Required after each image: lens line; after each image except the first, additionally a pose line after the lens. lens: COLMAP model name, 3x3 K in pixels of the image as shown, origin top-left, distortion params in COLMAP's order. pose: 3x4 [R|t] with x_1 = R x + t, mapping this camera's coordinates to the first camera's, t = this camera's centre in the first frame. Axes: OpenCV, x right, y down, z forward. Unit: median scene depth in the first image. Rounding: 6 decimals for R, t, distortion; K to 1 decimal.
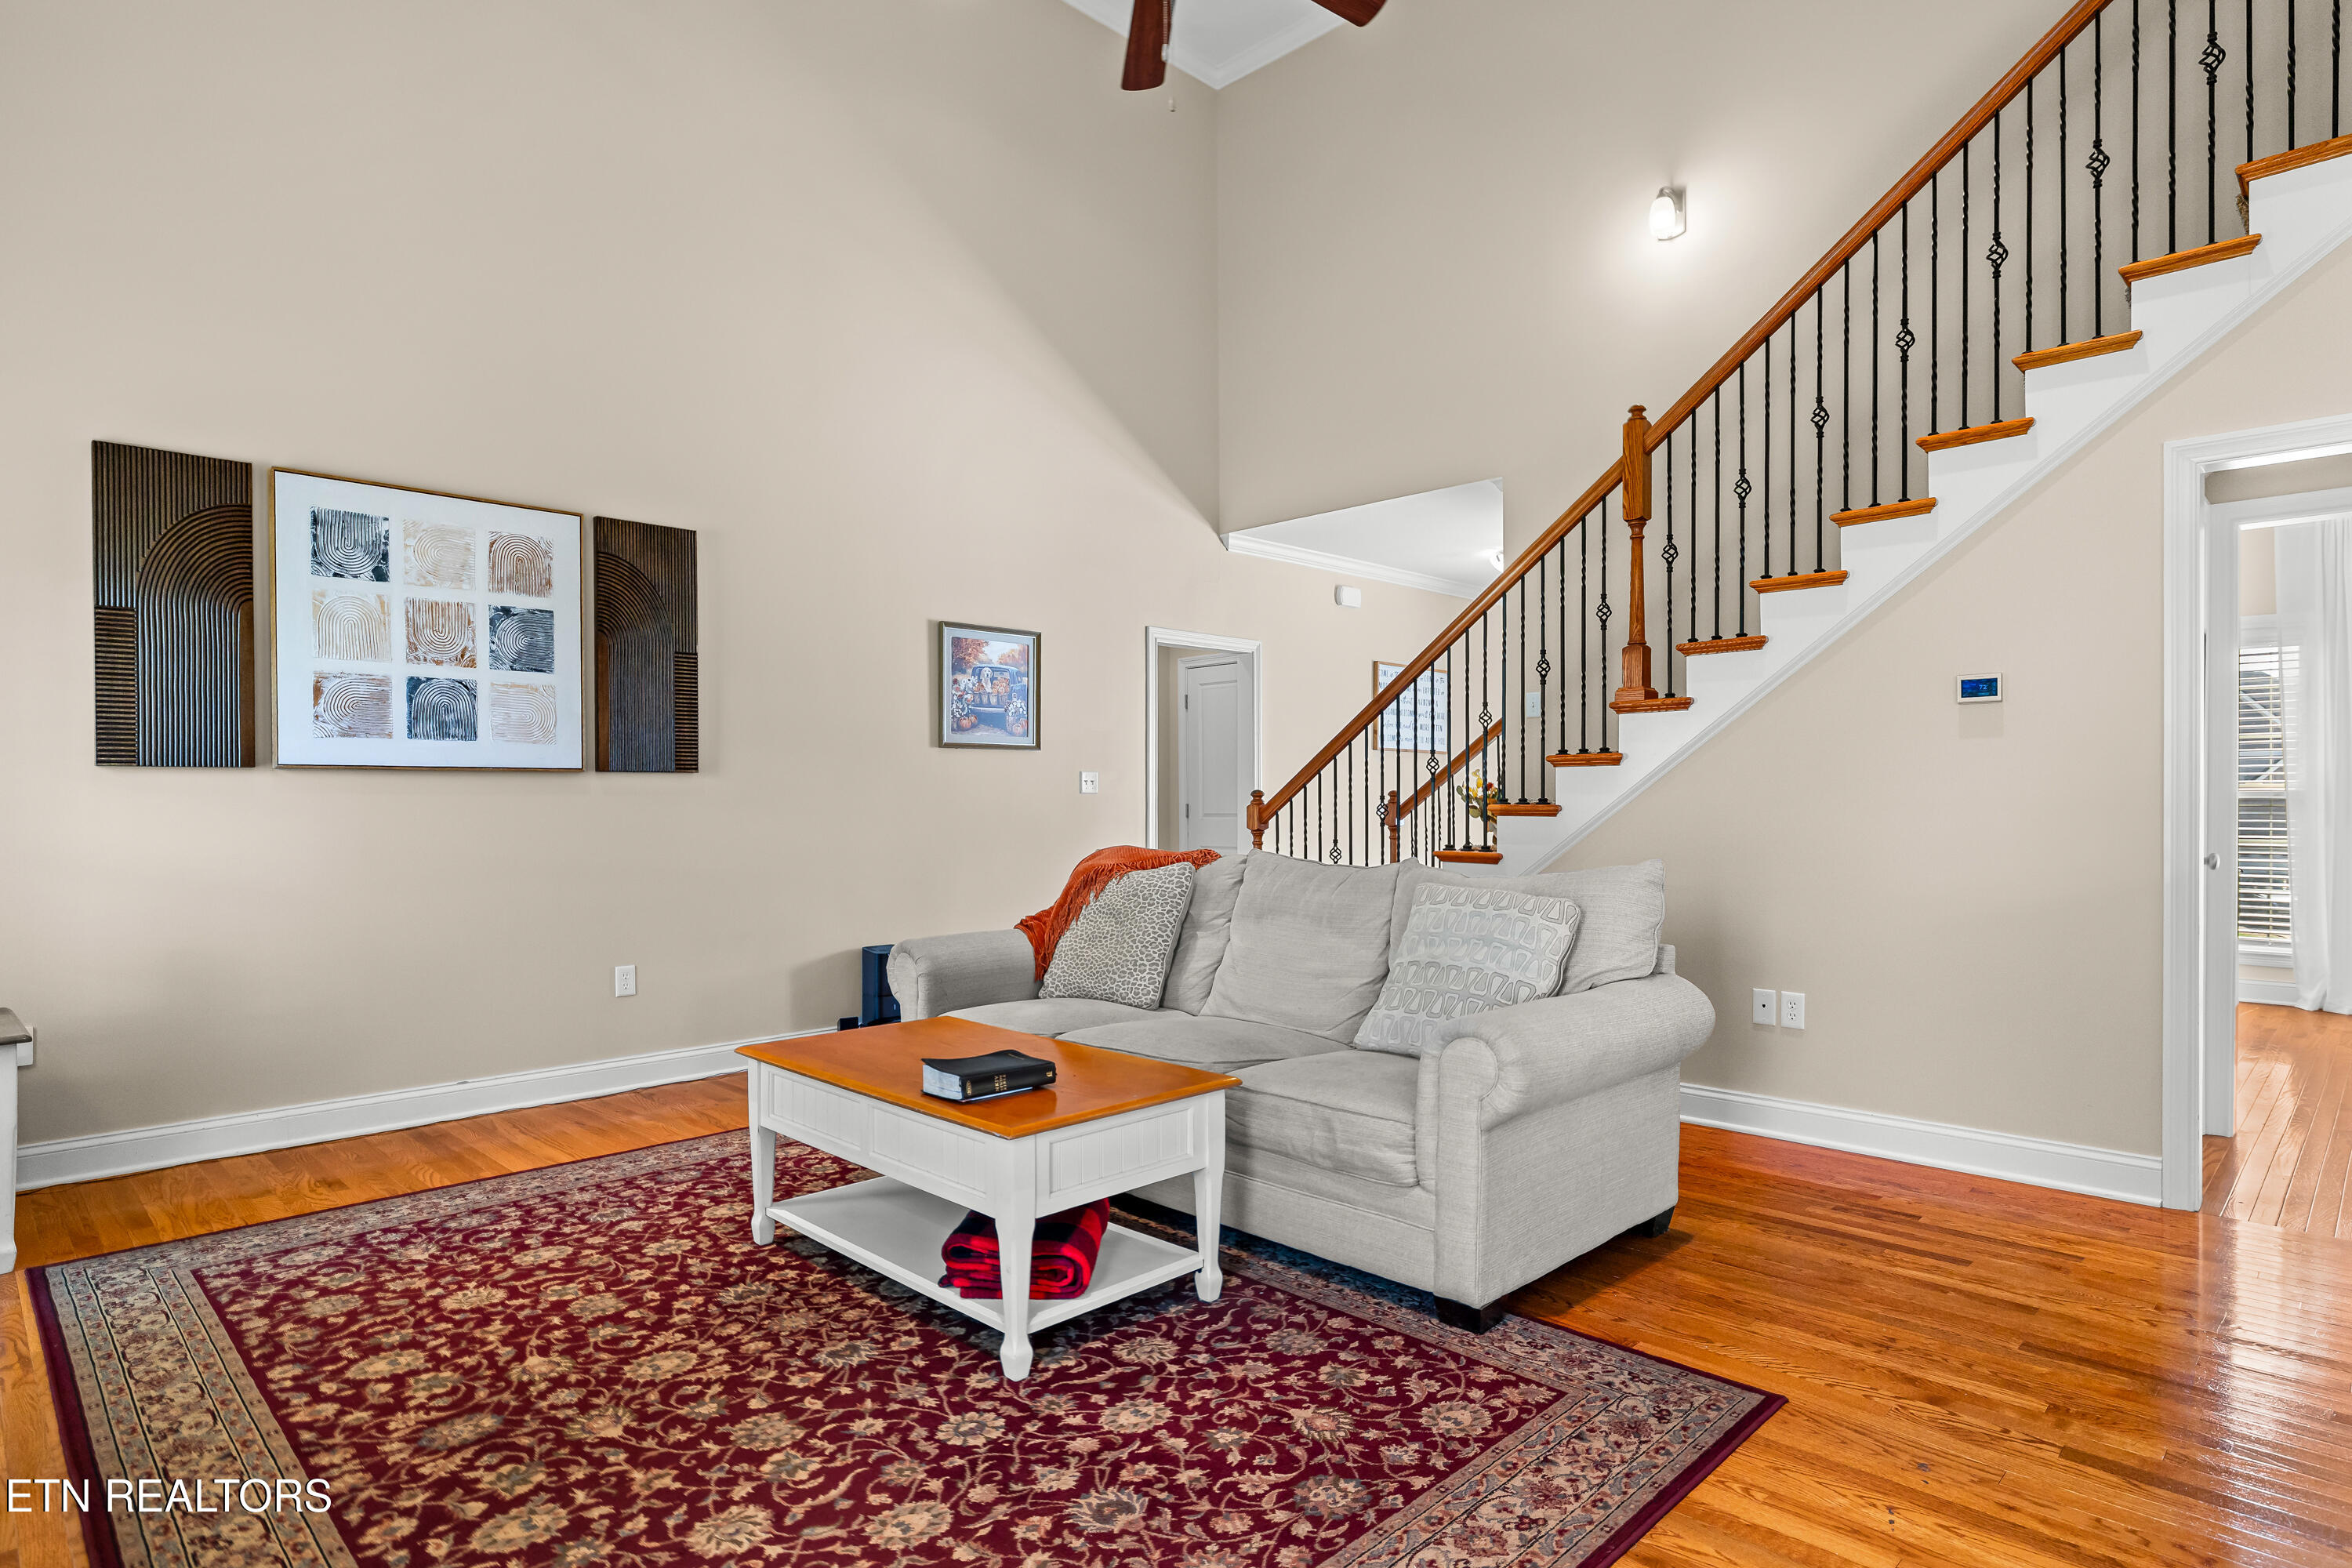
lens RADIAL K [[1242.7, 0, 1162.7], [0, 1242.7, 812.0], [0, 0, 1]] dist [0.003209, -0.000774]
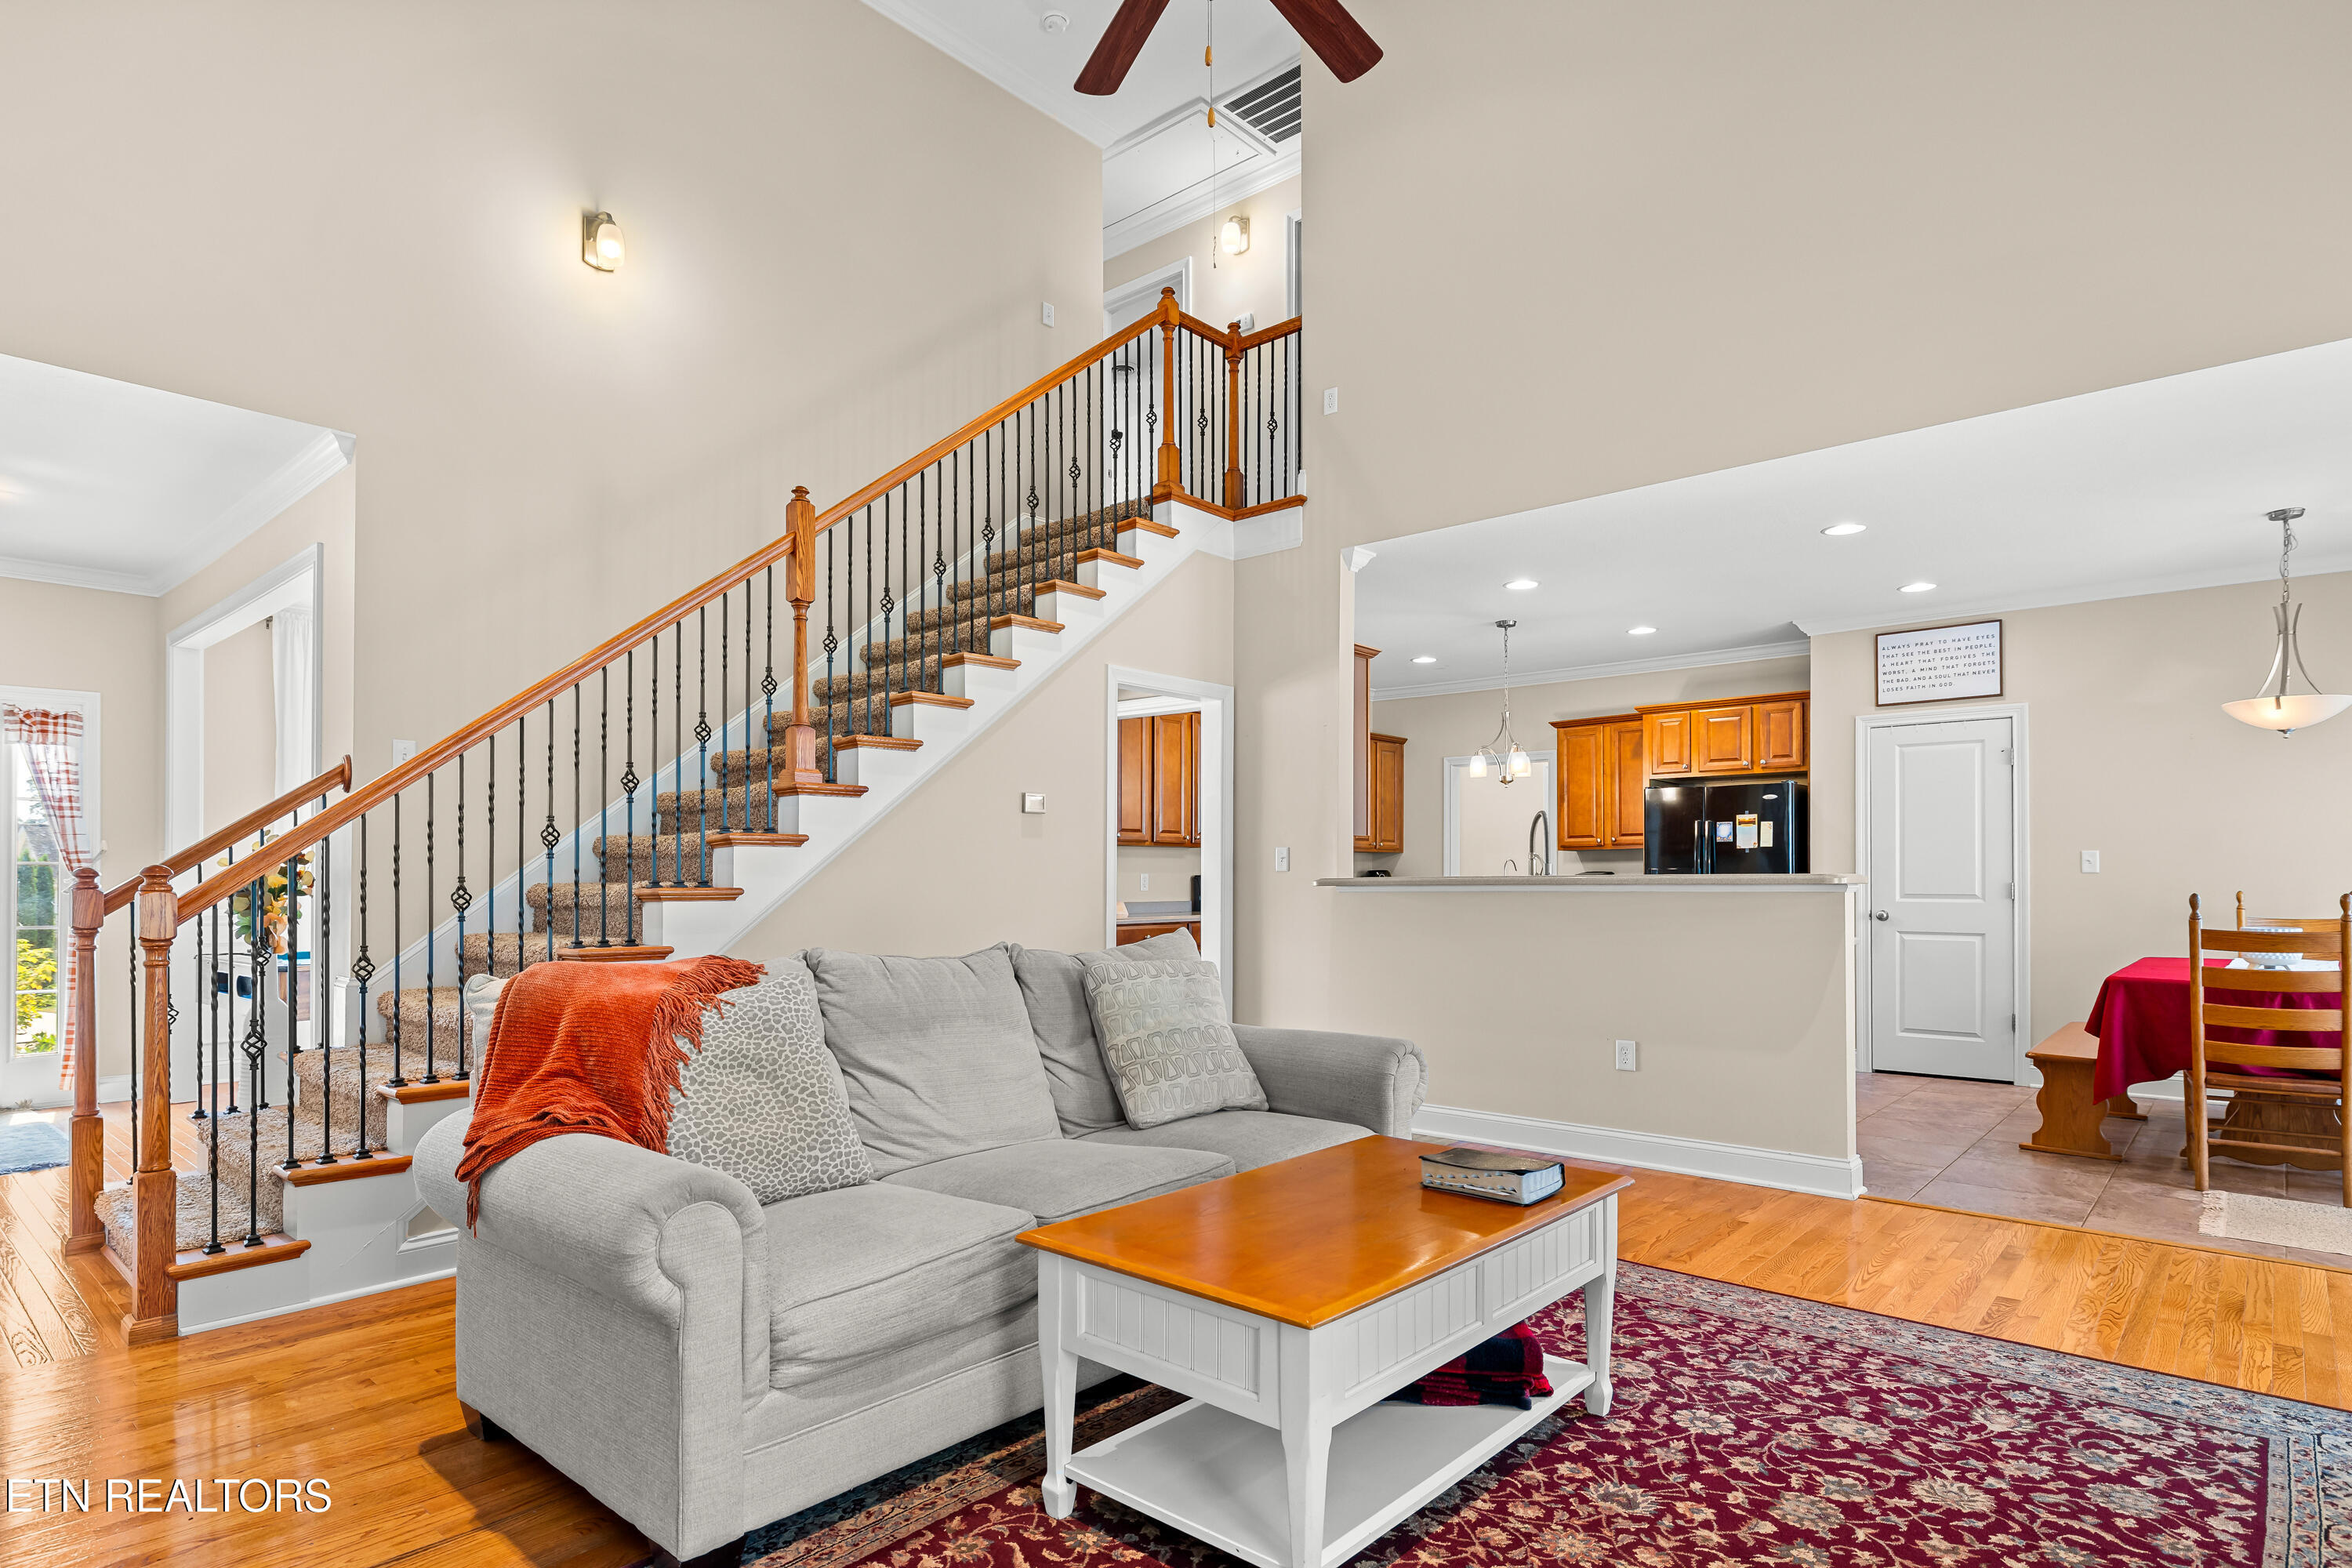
lens RADIAL K [[1242.7, 0, 1188.5], [0, 1242.7, 872.0], [0, 0, 1]] dist [0.003209, -0.000774]
pose [[-0.065874, 0.008425, 0.997792, -0.663240], [0.011262, 0.999907, -0.007699, -0.006397], [-0.997764, 0.010730, -0.065963, 0.801974]]
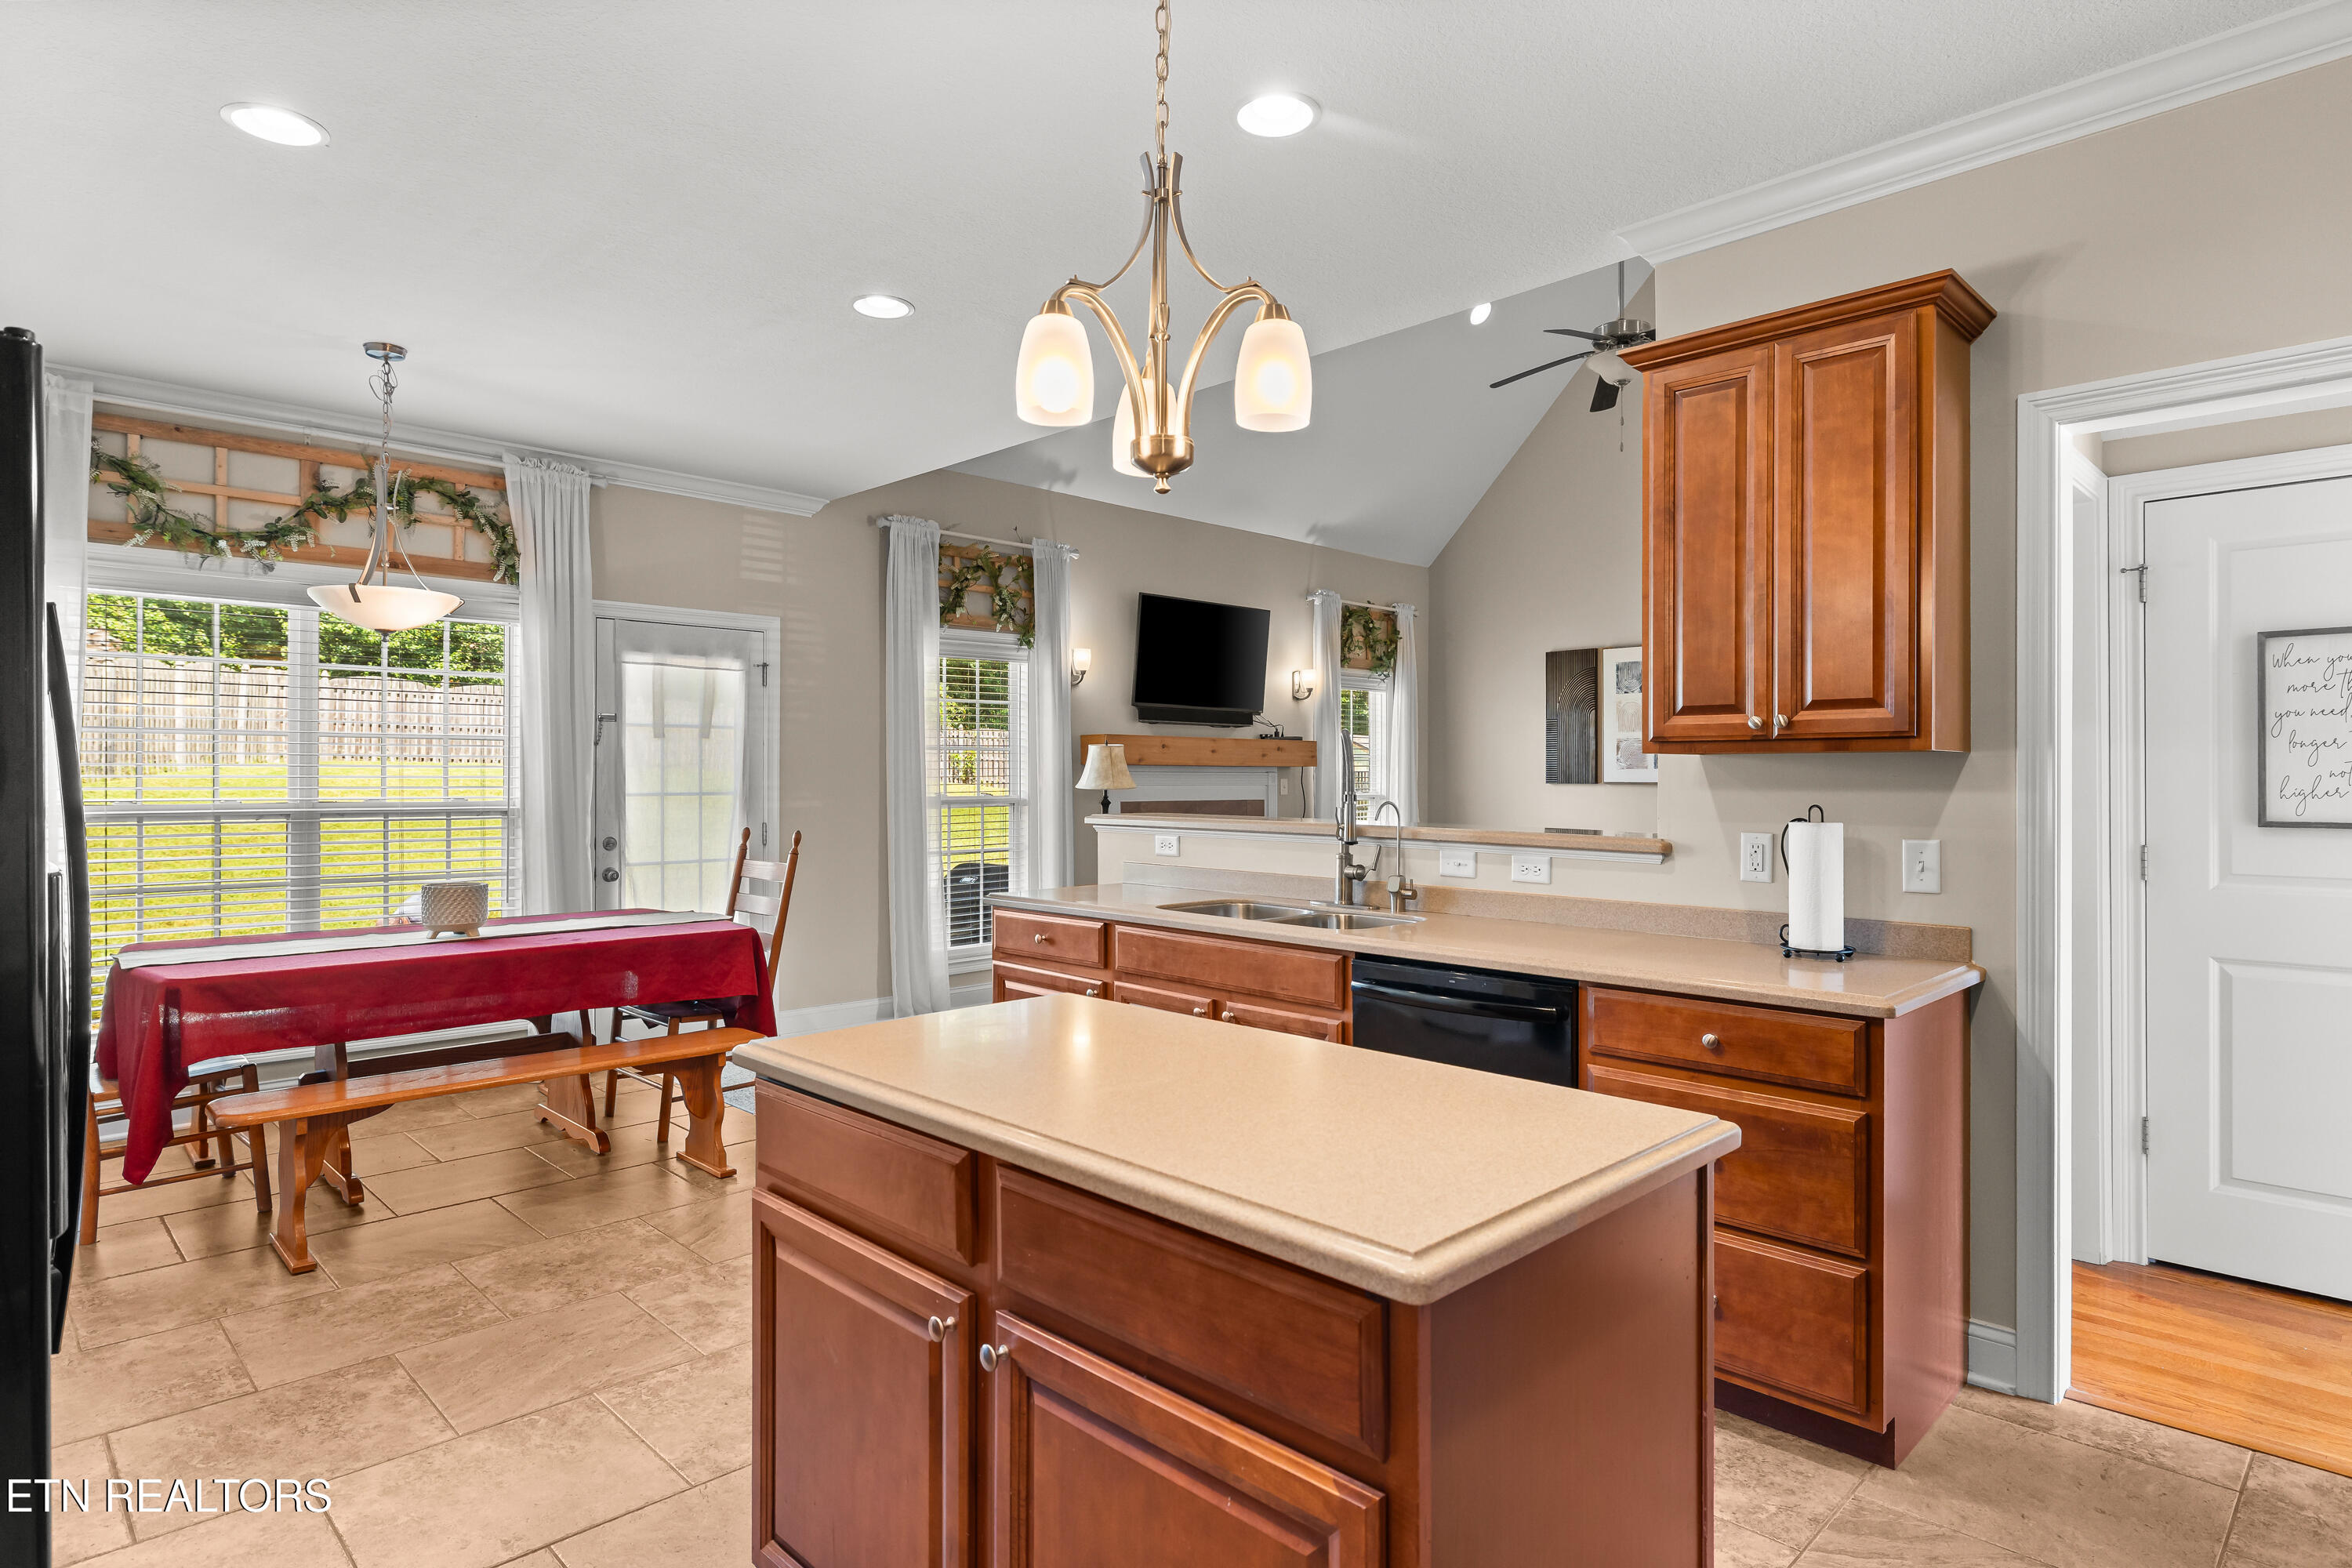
lens RADIAL K [[1277.4, 0, 1176.3], [0, 1277.4, 764.1], [0, 0, 1]] dist [-0.002078, -0.000657]
pose [[-0.003688, -0.006037, -0.999975, 1.468344], [-0.013480, 0.999891, -0.005987, -0.045128], [0.999902, 0.013458, -0.003769, 0.243239]]
